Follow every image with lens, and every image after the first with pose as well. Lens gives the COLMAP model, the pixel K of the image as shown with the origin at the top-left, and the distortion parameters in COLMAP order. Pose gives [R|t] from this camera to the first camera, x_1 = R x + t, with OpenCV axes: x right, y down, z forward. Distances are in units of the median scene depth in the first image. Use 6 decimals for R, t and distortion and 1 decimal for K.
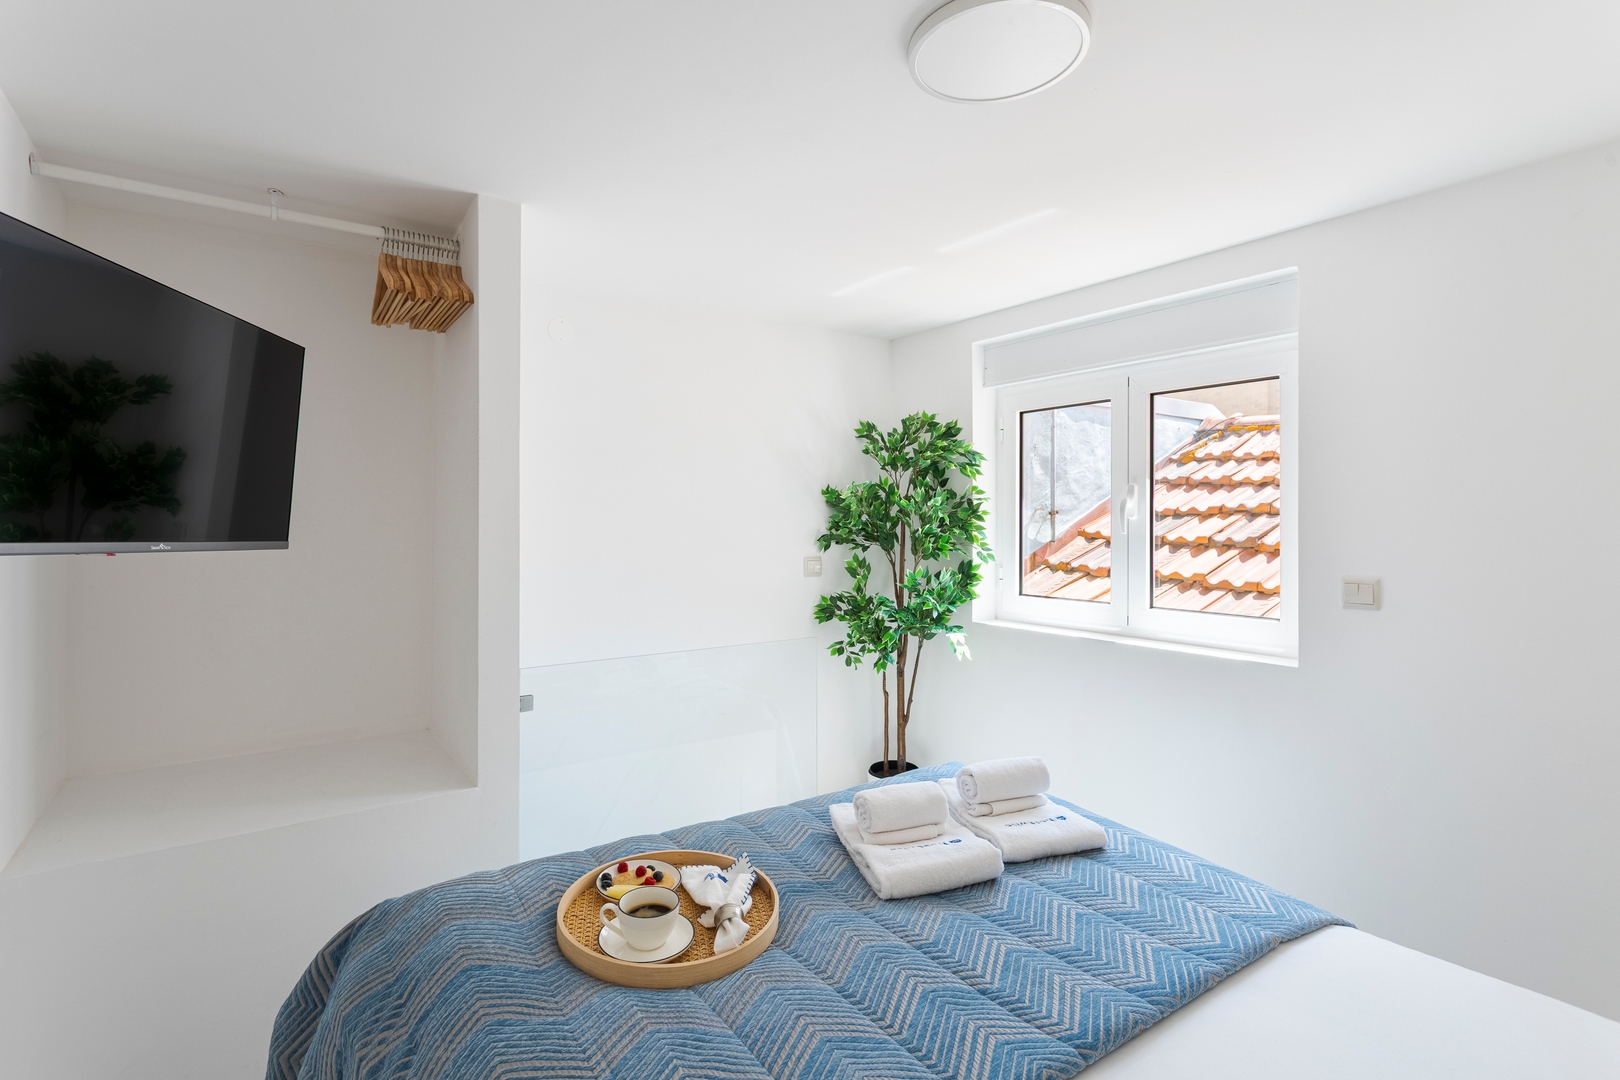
lens RADIAL K [[769.3, 0, 808.4], [0, 769.3, 513.9], [0, 0, 1]] dist [0.002060, 0.000468]
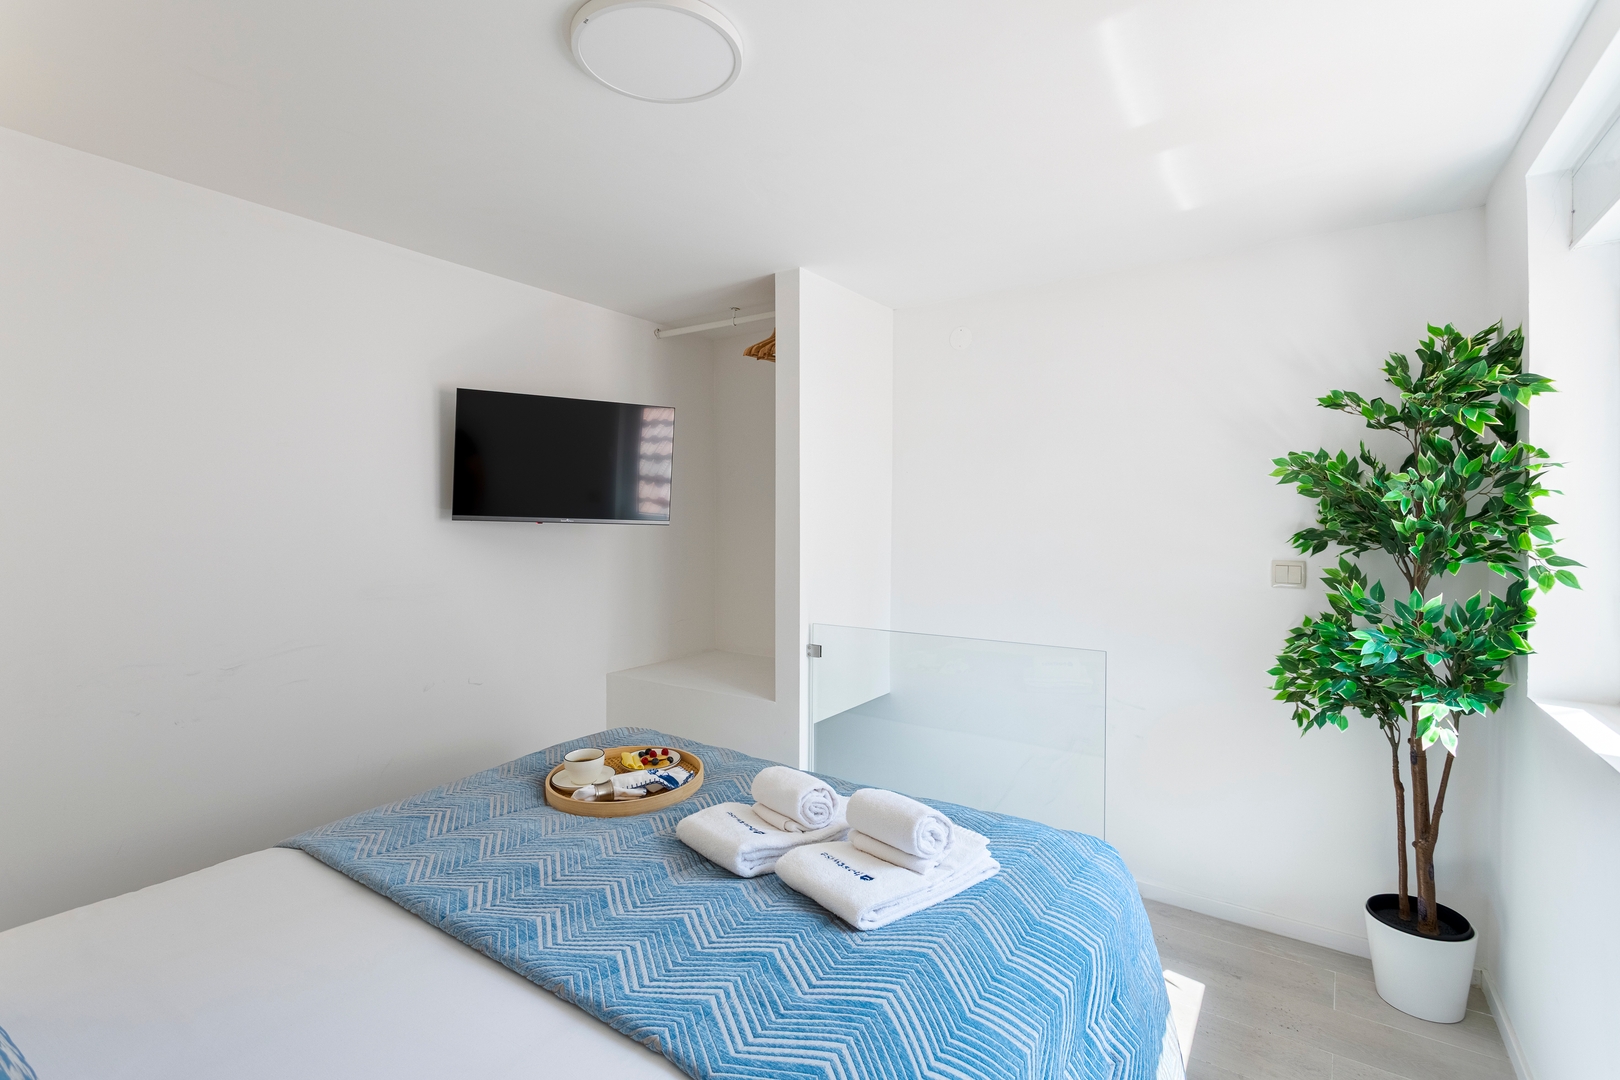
lens RADIAL K [[769.3, 0, 808.4], [0, 769.3, 513.9], [0, 0, 1]] dist [0.002060, 0.000468]
pose [[0.353953, -0.002696, -0.935259, 0.536966], [0.003039, 0.999994, -0.001732, 0.012679], [0.935258, -0.002229, 0.353959, 0.343226]]
